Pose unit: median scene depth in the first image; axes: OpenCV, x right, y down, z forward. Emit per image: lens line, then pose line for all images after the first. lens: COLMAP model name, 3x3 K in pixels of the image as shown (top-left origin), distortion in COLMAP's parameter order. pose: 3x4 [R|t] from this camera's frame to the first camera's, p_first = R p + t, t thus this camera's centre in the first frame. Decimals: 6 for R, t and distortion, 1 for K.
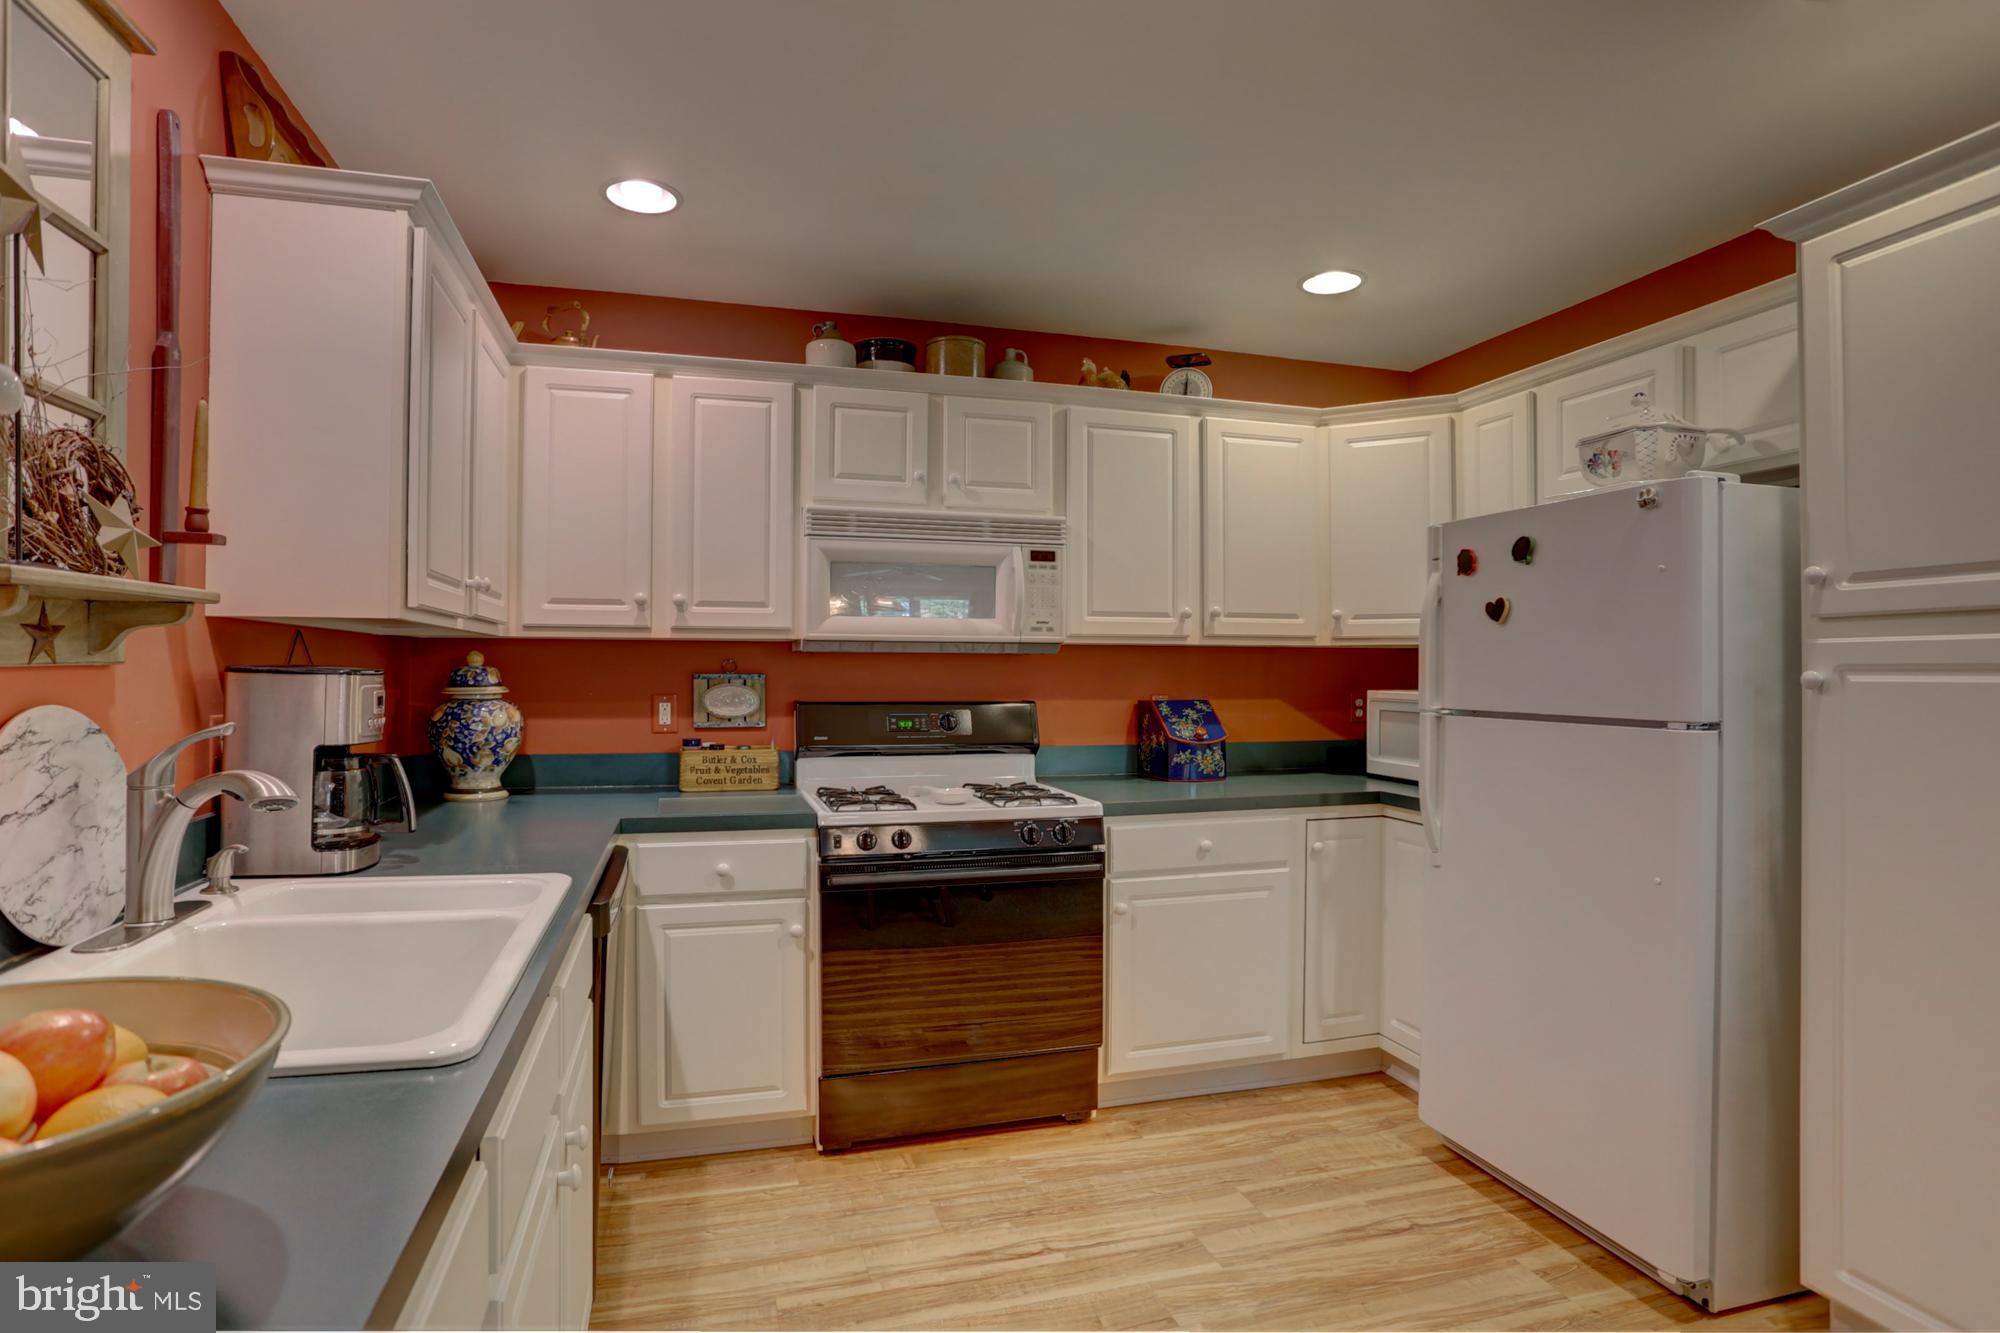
lens RADIAL K [[952.7, 0, 1009.8], [0, 952.7, 665.5], [0, 0, 1]] dist [-0.063529, 0.000628]
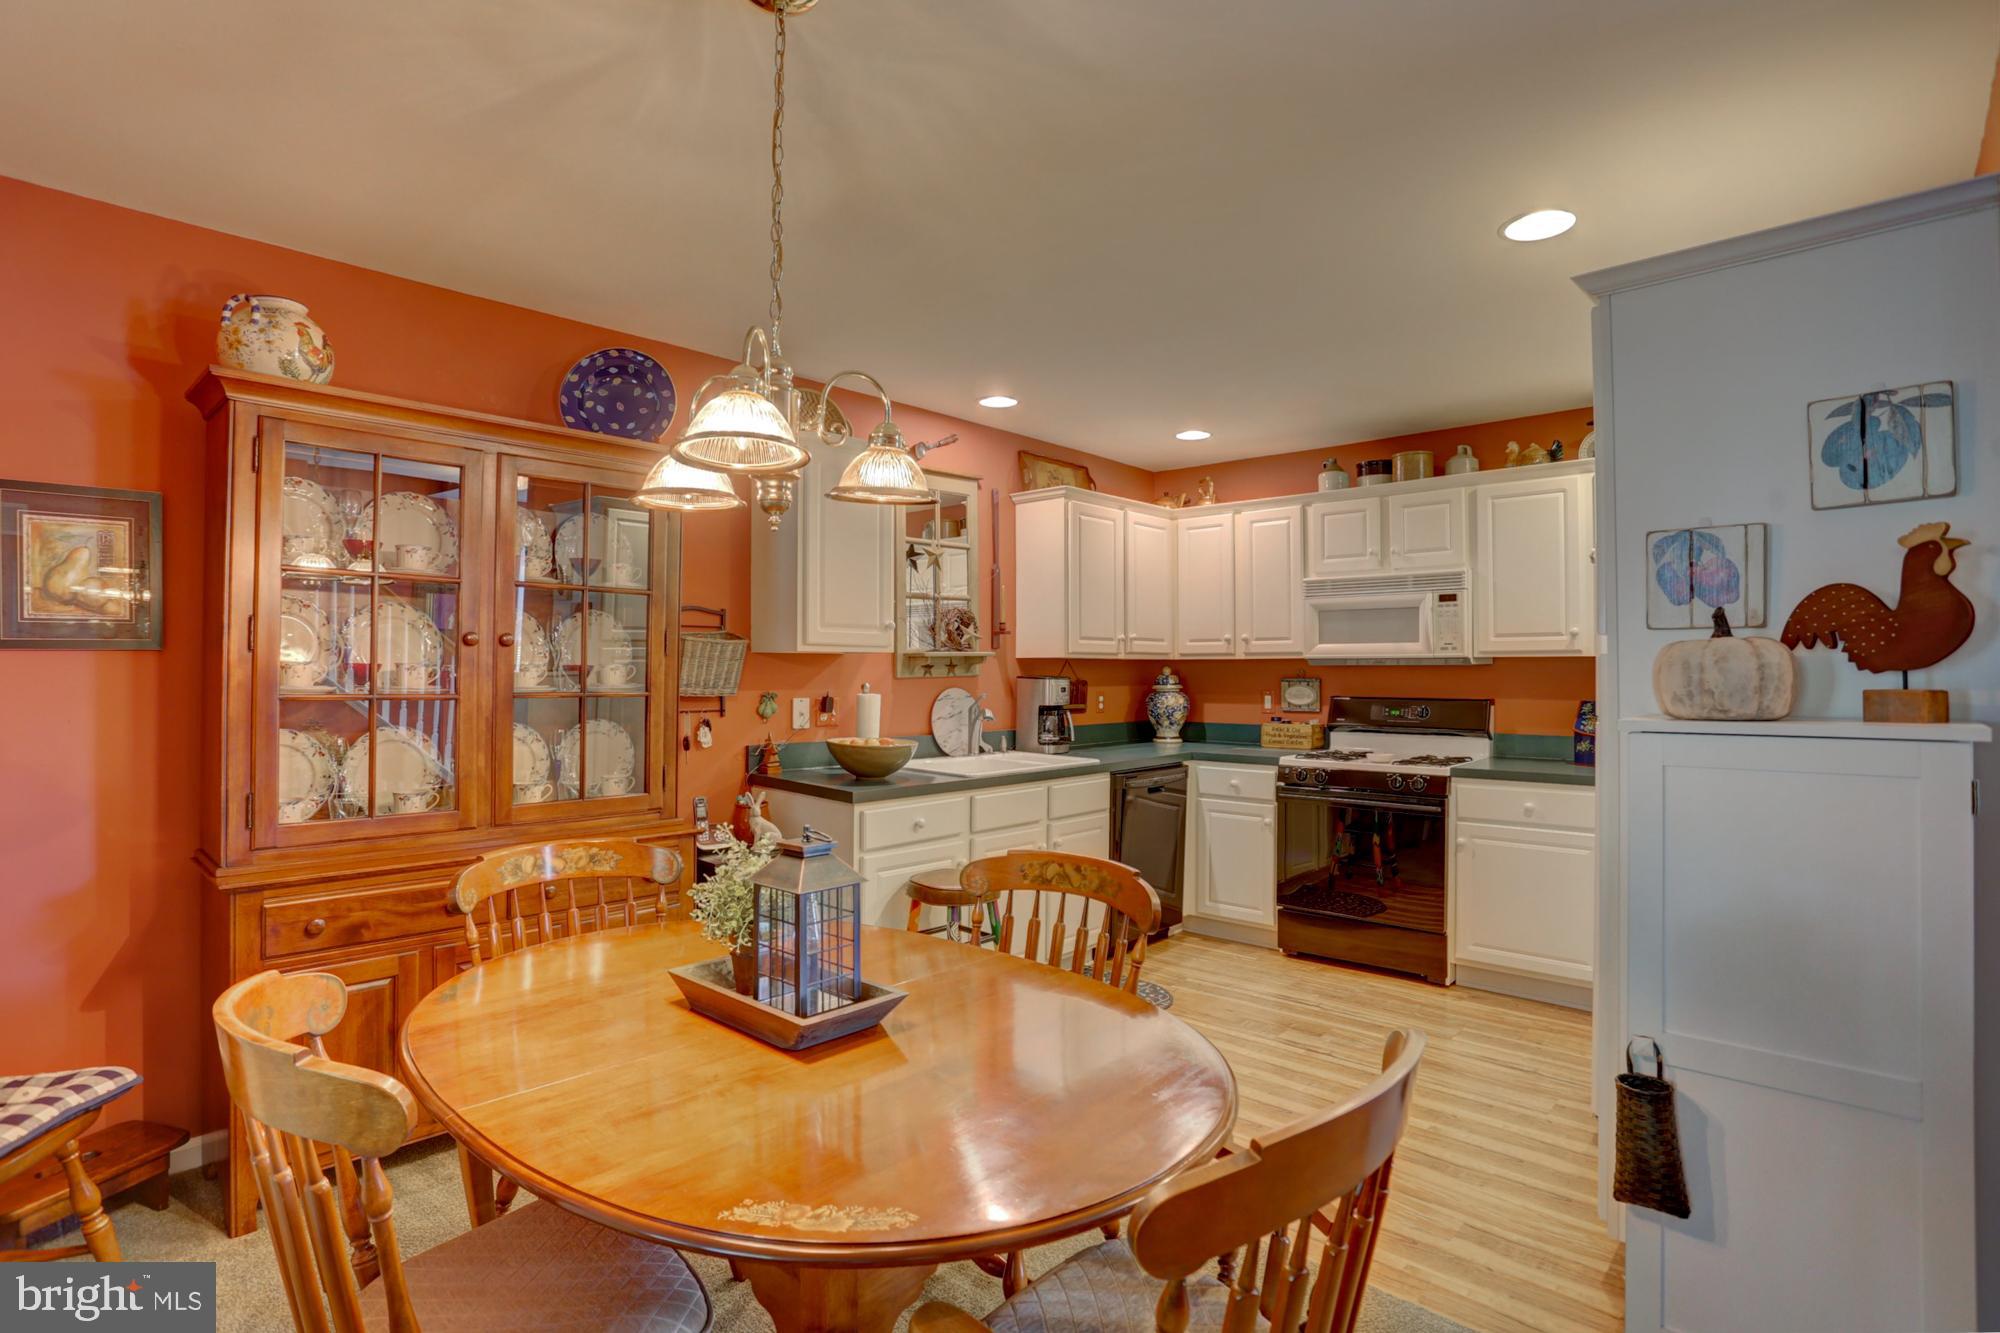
lens RADIAL K [[943.8, 0, 1040.5], [0, 943.8, 660.1], [0, 0, 1]] dist [-0.062981, 0.000177]
pose [[0.550412, -0.012266, -0.834803, 0.896448], [0.004993, 0.999923, -0.011399, -0.008070], [0.834878, 0.002106, 0.550430, -0.300305]]
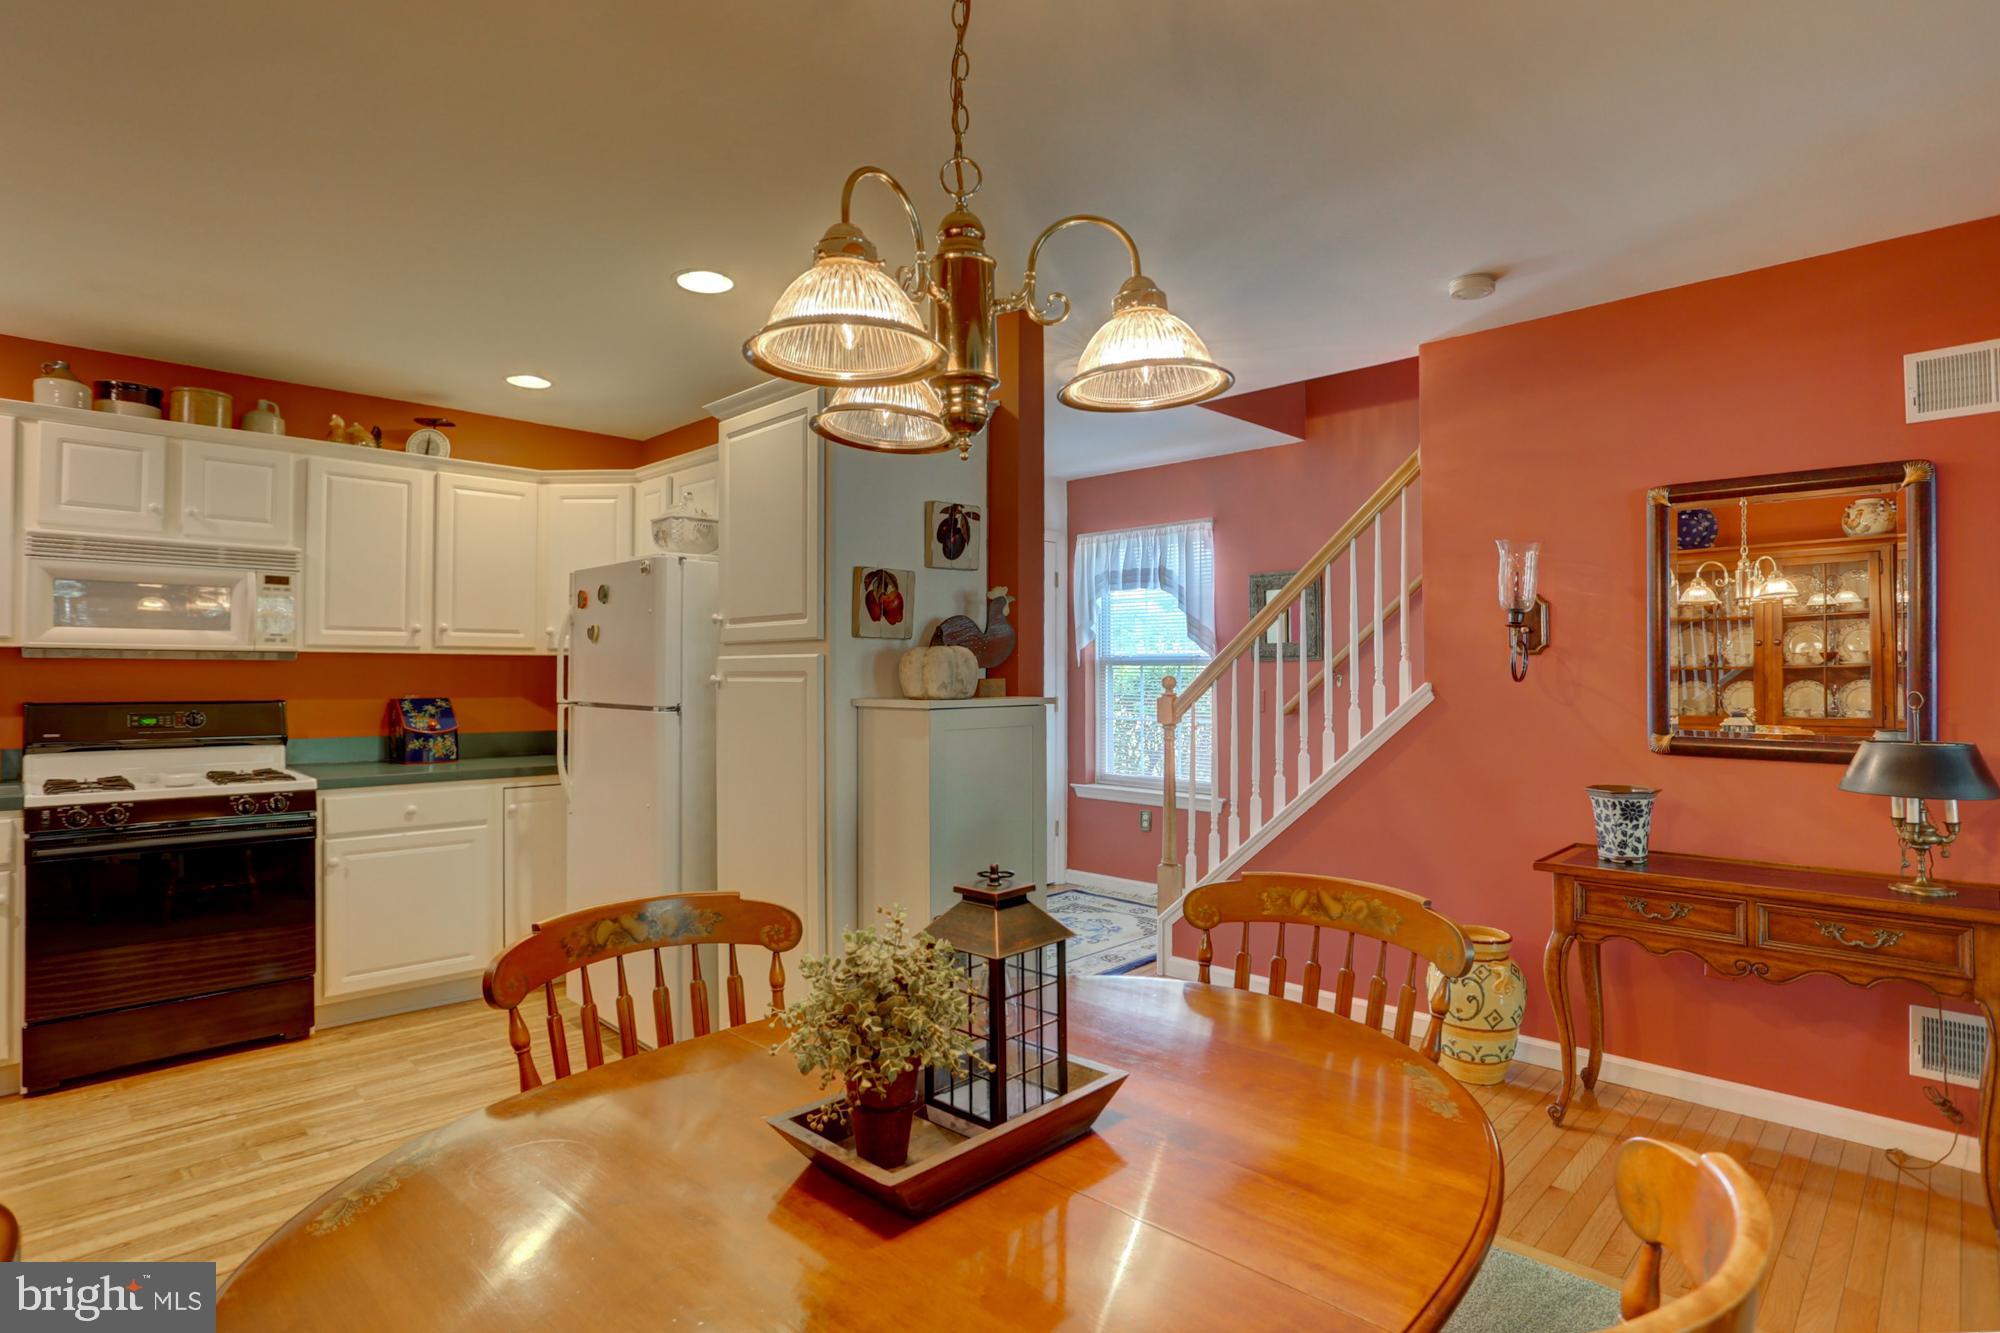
lens RADIAL K [[972.2, 0, 924.0], [0, 972.2, 657.8], [0, 0, 1]] dist [-0.069939, 0.028530]
pose [[0.894637, 0.005774, 0.446756, 0.240851], [-0.001403, 0.999948, -0.010115, -0.005221], [-0.446792, 0.008423, 0.894598, -0.459832]]
